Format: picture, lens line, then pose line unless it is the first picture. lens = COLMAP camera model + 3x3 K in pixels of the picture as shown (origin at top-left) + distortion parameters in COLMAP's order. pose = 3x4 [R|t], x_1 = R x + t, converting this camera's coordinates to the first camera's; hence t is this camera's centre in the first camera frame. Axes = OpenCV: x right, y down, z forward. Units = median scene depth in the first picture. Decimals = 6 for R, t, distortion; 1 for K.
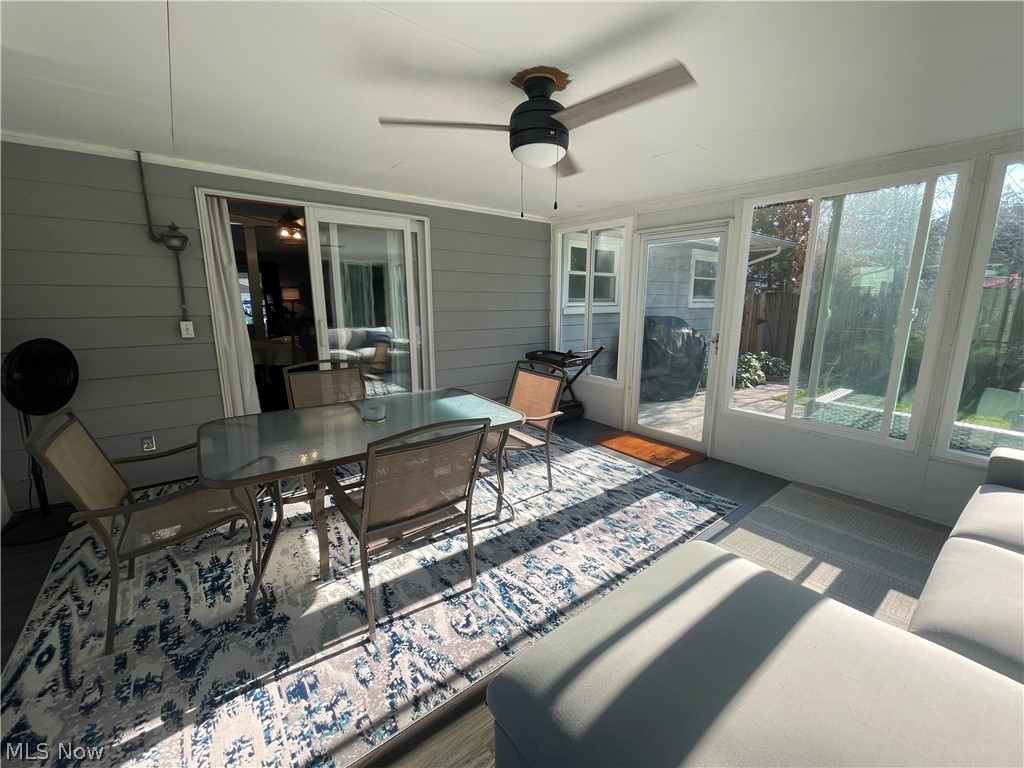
lens RADIAL K [[416.9, 0, 512.1], [0, 416.9, 378.7], [0, 0, 1]] dist [-0.000405, 0.002160]
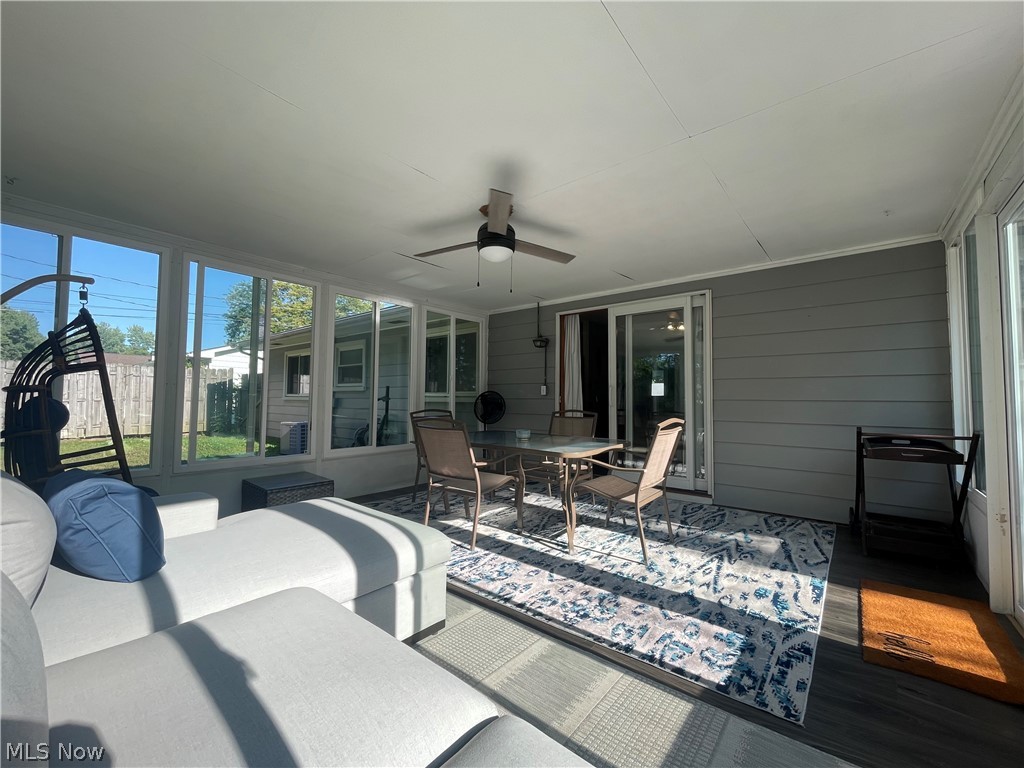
lens RADIAL K [[416.9, 0, 514.7], [0, 416.9, 384.3], [0, 0, 1]] dist [-0.000405, 0.002160]
pose [[0.221000, -0.044456, -0.974260, 1.050172], [-0.196423, 0.976461, -0.089113, 0.042620], [0.955289, 0.211061, 0.207066, 0.579364]]
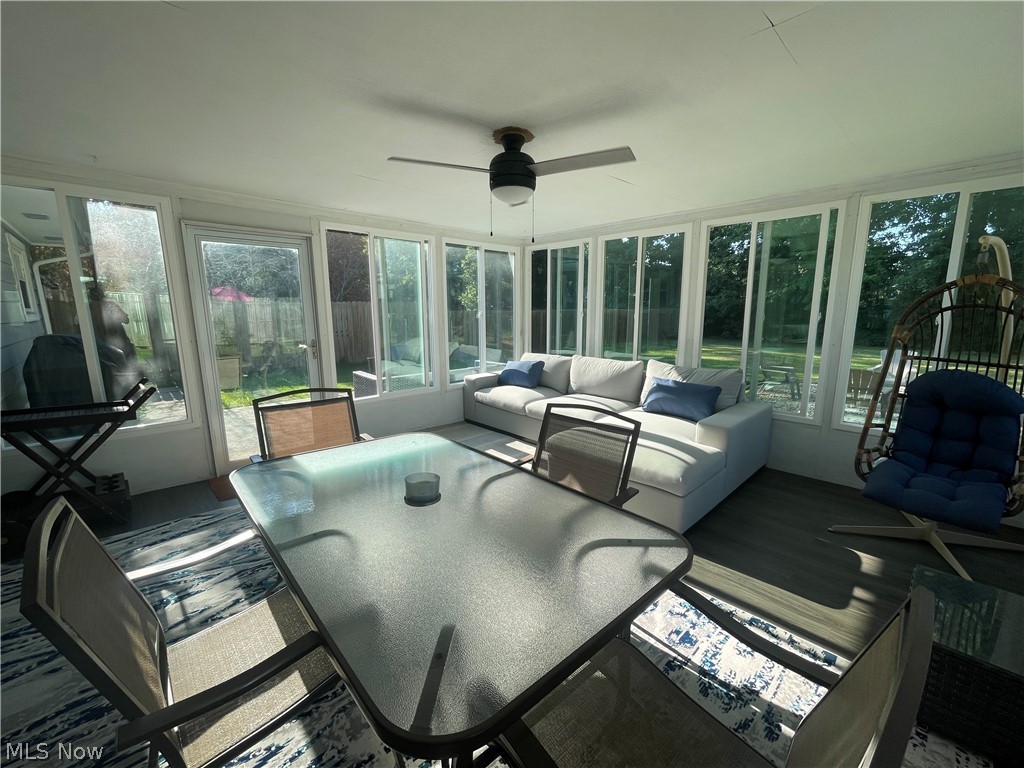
lens RADIAL K [[416.9, 0, 511.8], [0, 416.9, 383.0], [0, 0, 1]] dist [-0.000405, 0.002160]
pose [[-0.088661, -0.173782, 0.980785, -0.865015], [0.193491, 0.962901, 0.188104, -0.146212], [-0.977088, 0.206451, -0.051746, 0.810128]]
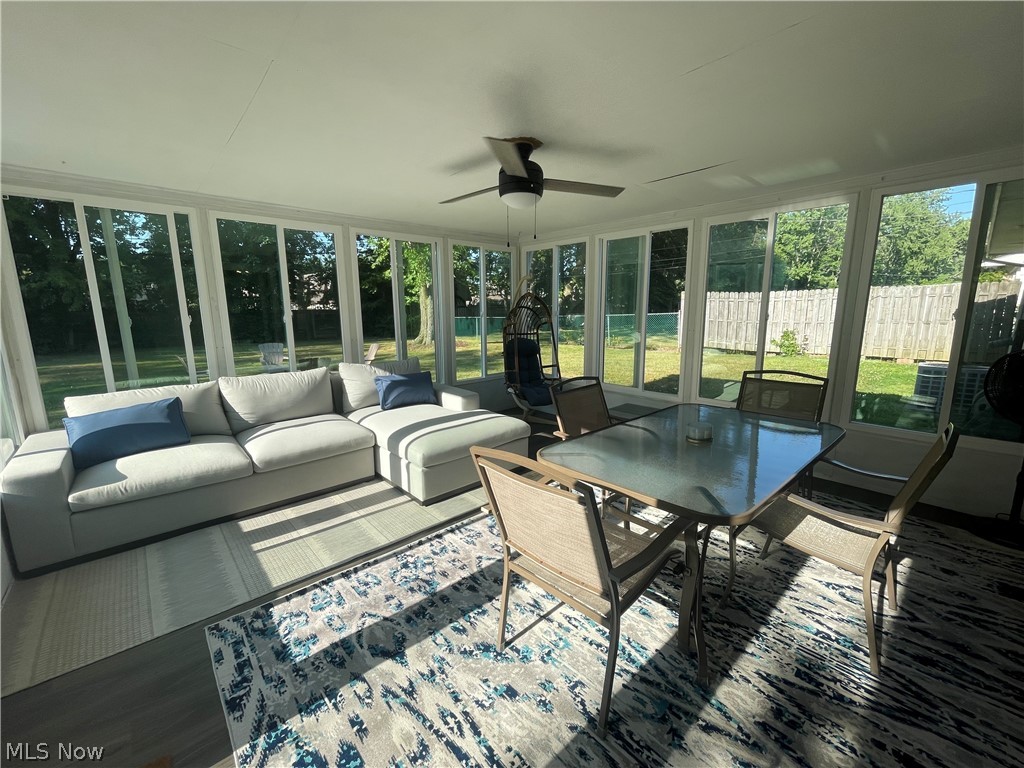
lens RADIAL K [[416.9, 0, 511.7], [0, 416.9, 384.3], [0, 0, 1]] dist [-0.000405, 0.002160]
pose [[-0.997300, 0.015526, -0.071782, 0.133647], [-0.012028, 0.929667, 0.368203, -0.321077], [0.072450, 0.368072, -0.926970, 1.655241]]
